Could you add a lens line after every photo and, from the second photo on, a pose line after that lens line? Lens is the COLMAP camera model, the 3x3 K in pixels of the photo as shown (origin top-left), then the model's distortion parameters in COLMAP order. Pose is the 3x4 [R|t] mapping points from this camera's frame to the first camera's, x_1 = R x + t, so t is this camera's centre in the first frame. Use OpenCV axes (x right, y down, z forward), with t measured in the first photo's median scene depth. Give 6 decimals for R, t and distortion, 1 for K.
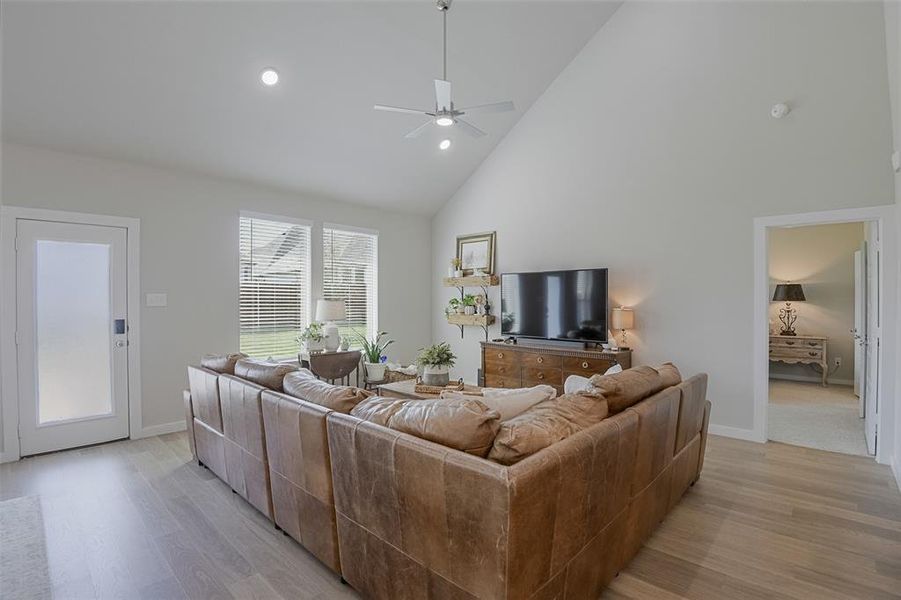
lens RADIAL K [[411.8, 0, 447.9], [0, 411.8, 300.4], [0, 0, 1]] dist [-0.024392, -0.000976]
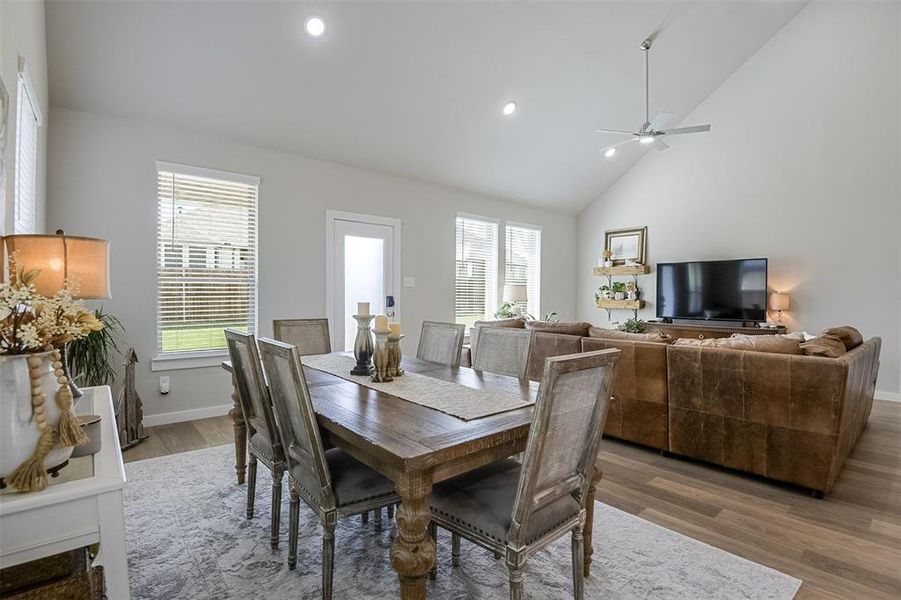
lens RADIAL K [[423.3, 0, 451.6], [0, 423.3, 302.8], [0, 0, 1]] dist [-0.033442, -0.003453]
pose [[0.993921, 0.009713, -0.109669, -0.403847], [-0.007788, 0.999808, 0.017974, 0.037065], [0.109822, -0.017010, 0.993806, -0.302827]]
